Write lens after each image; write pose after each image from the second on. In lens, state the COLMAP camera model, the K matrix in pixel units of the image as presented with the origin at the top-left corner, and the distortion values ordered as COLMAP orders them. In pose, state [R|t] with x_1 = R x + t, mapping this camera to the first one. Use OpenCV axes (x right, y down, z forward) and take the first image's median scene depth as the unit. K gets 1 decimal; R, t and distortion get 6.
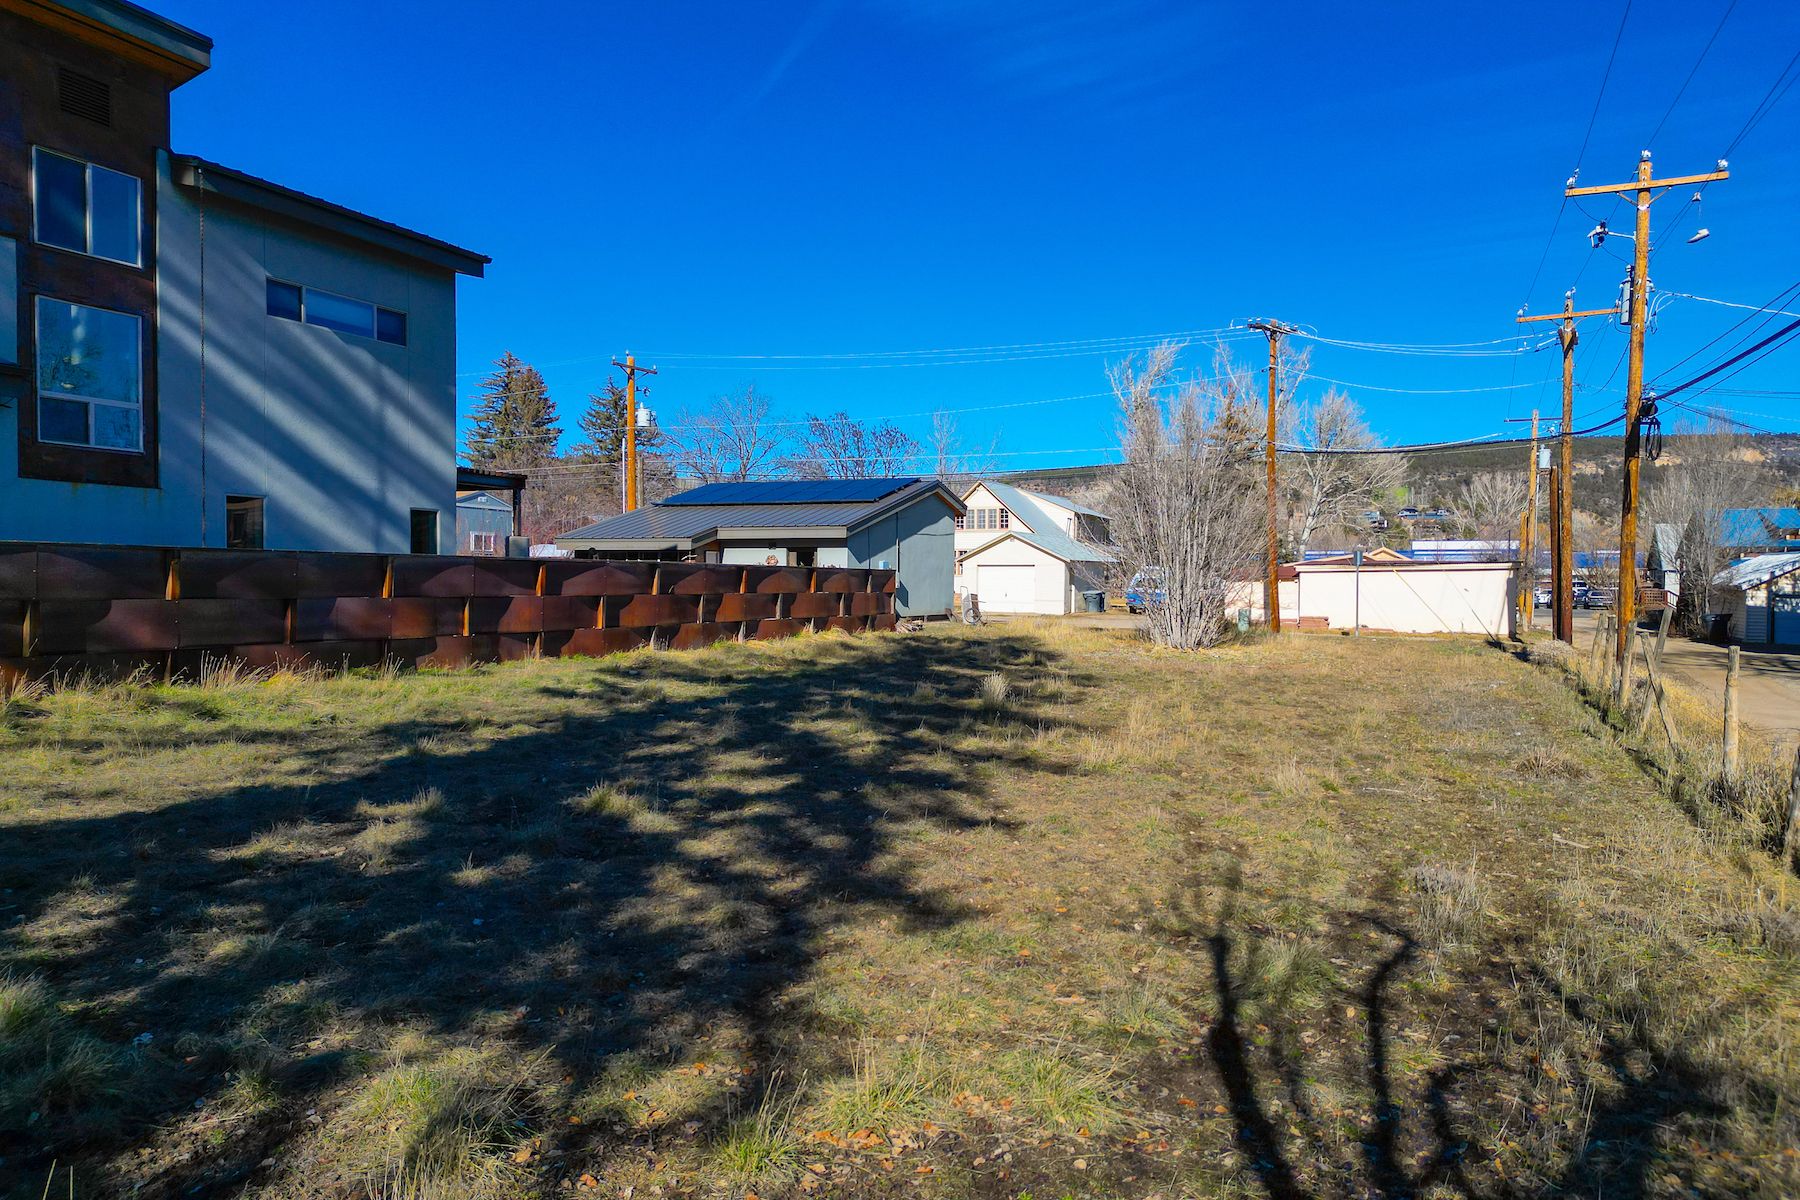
lens RADIAL K [[1273.6, 0, 897.7], [0, 1273.6, 632.2], [0, 0, 1]] dist [0.061774, -0.073300]
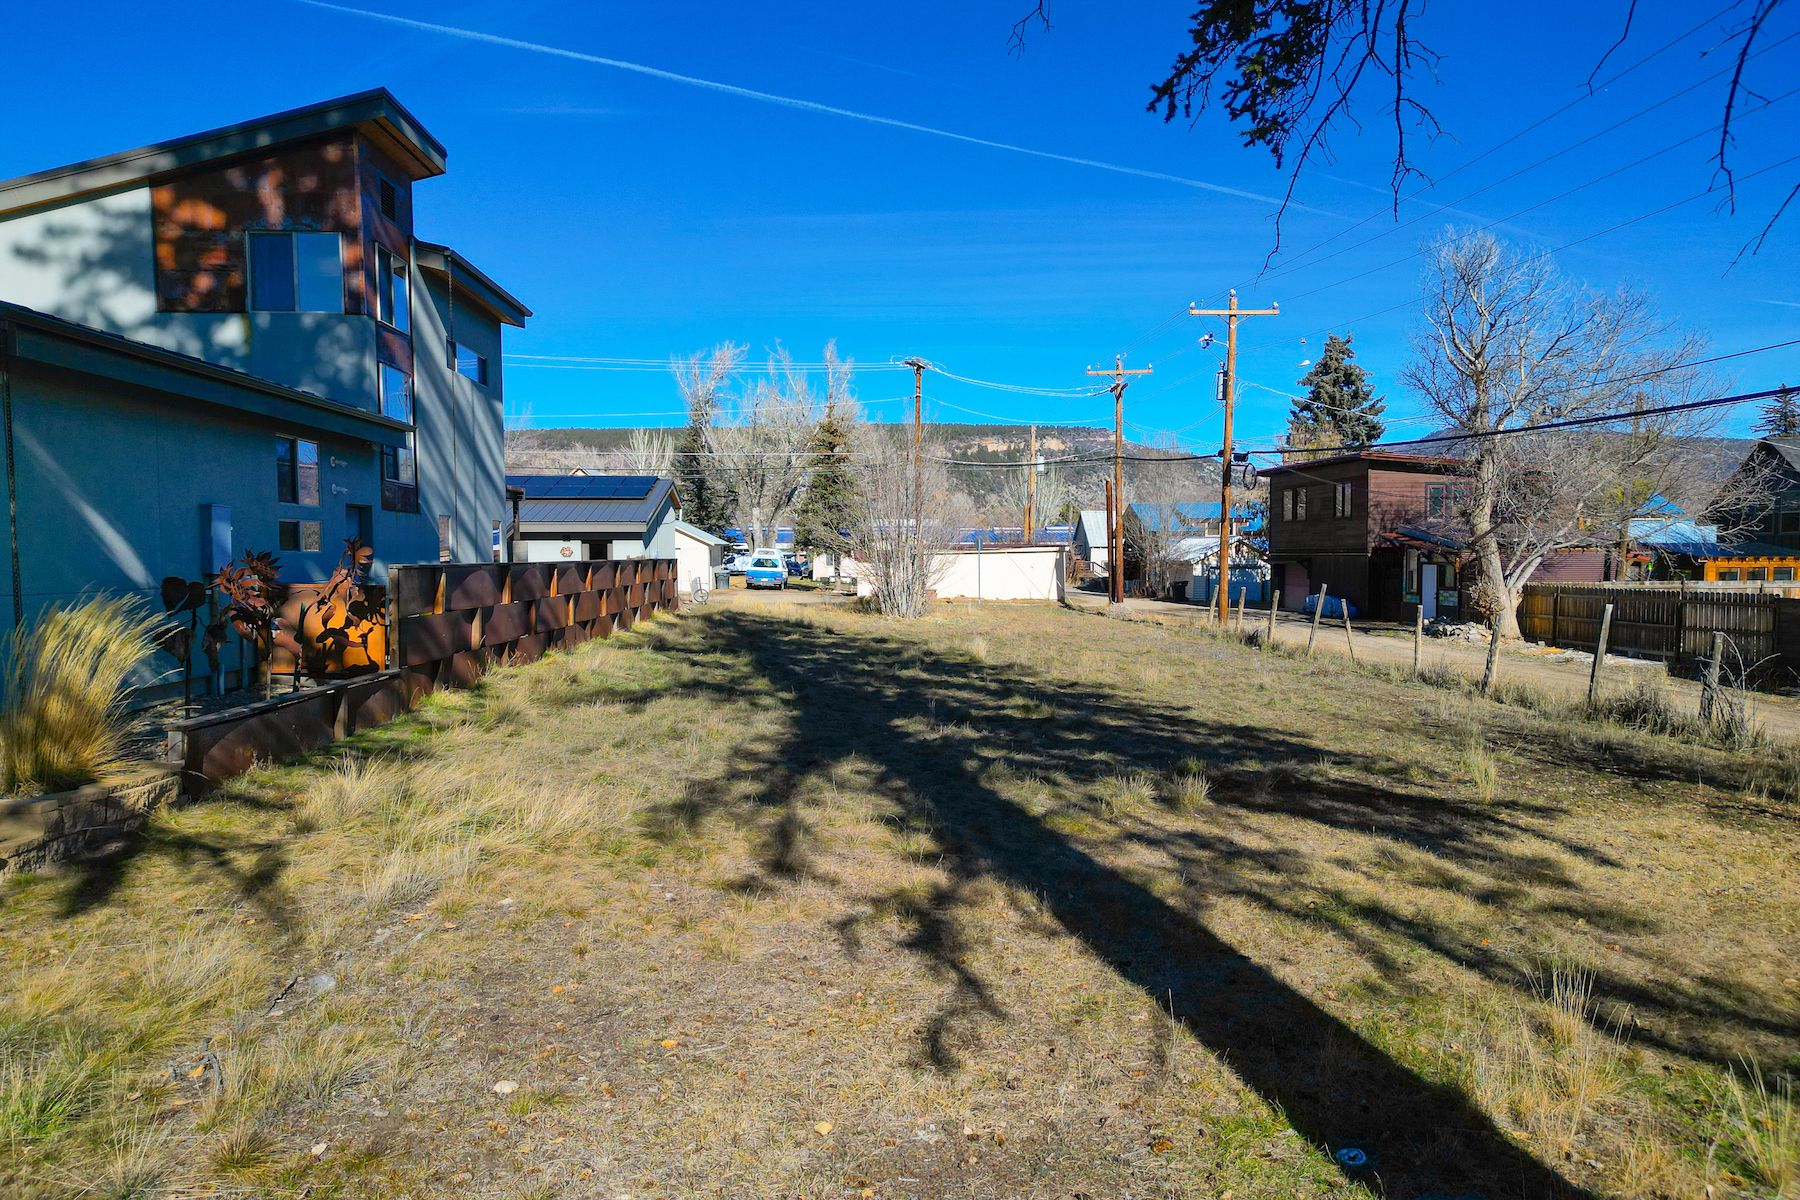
lens RADIAL K [[1297.9, 0, 900.0], [0, 1297.9, 600.0], [0, 0, 1]] dist [0.061393, -0.050074]
pose [[0.887656, -0.025861, 0.459780, -0.366794], [0.026658, 0.999633, 0.004759, -0.010942], [-0.459735, 0.008032, 0.888020, -0.156398]]
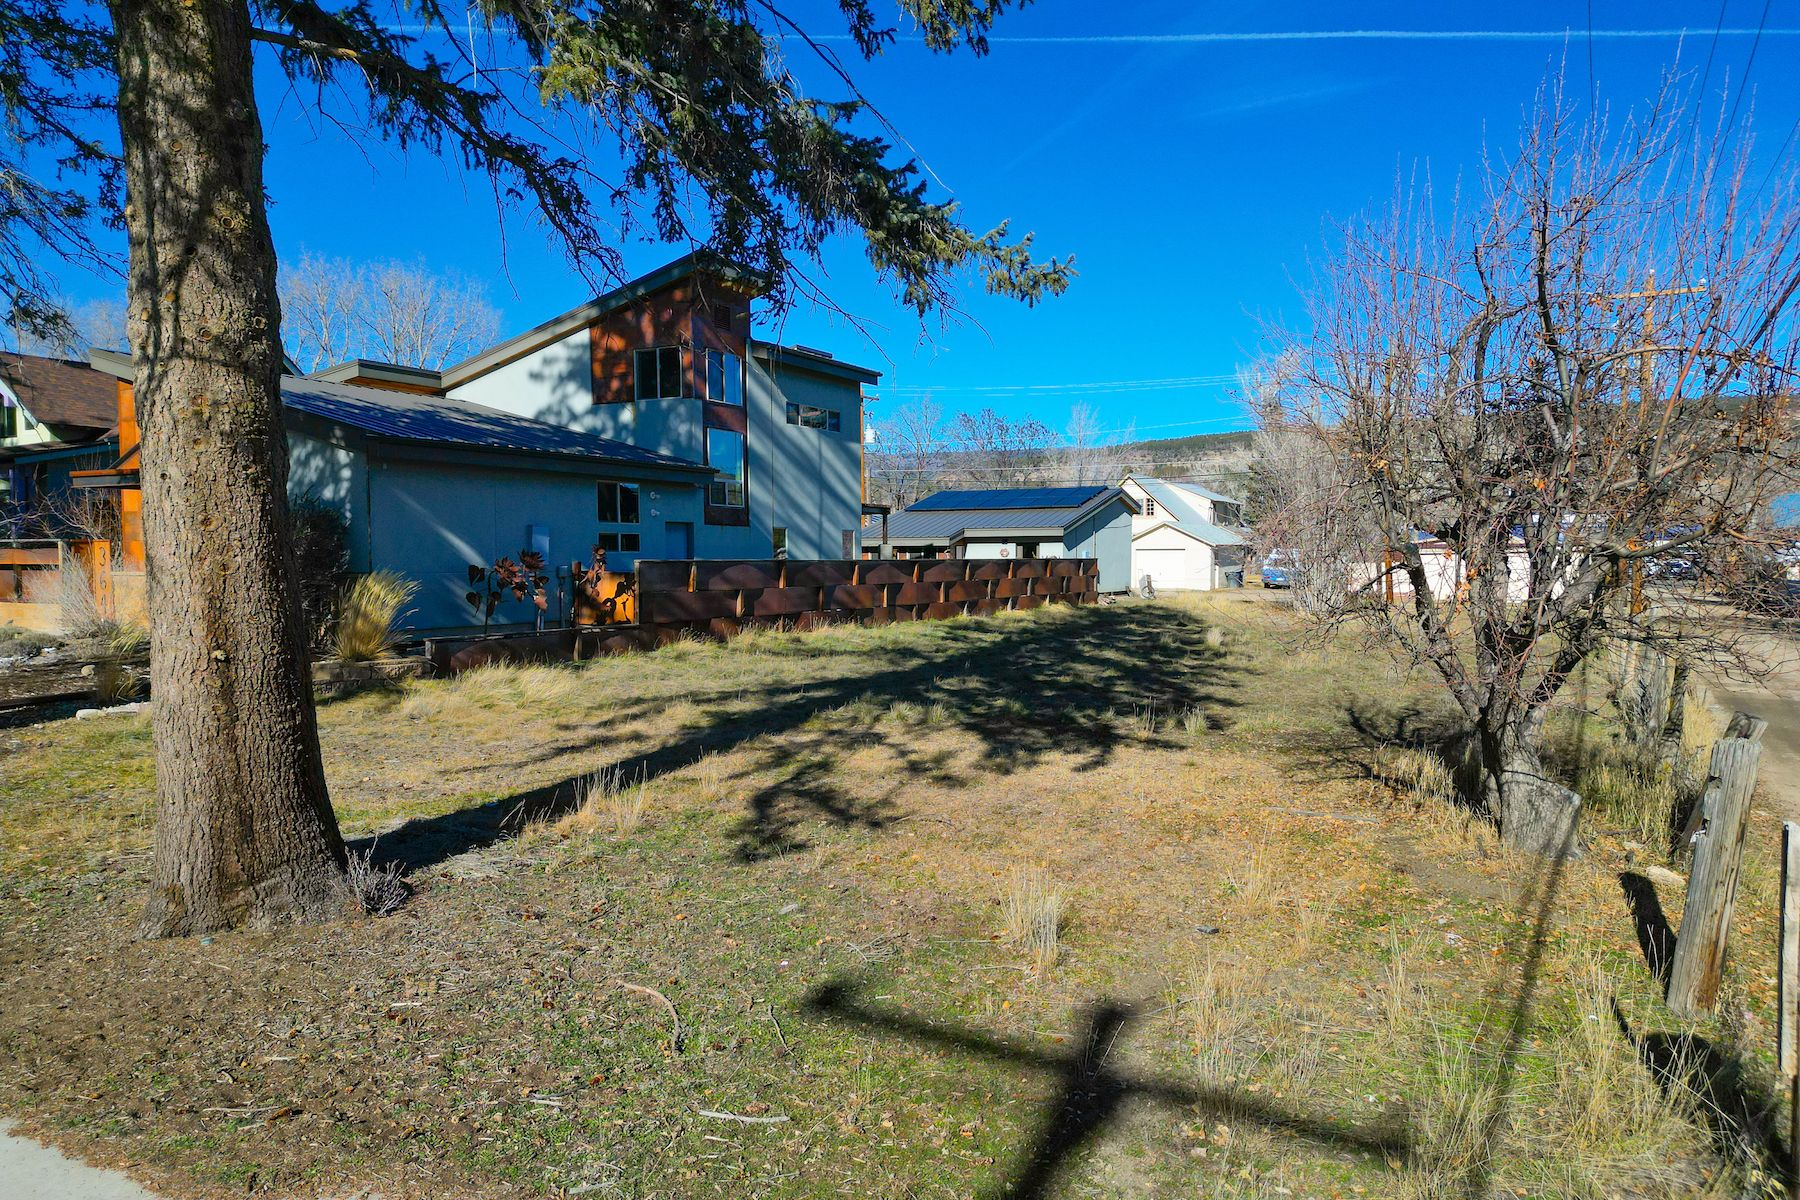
lens RADIAL K [[1300.5, 0, 865.7], [0, 1300.5, 594.7], [0, 0, 1]] dist [0.162700, -0.000945]
pose [[0.995536, -0.009030, -0.093951, -0.115991], [0.007980, 0.999901, -0.011547, 0.003892], [0.094046, 0.010746, 0.995510, -0.397880]]
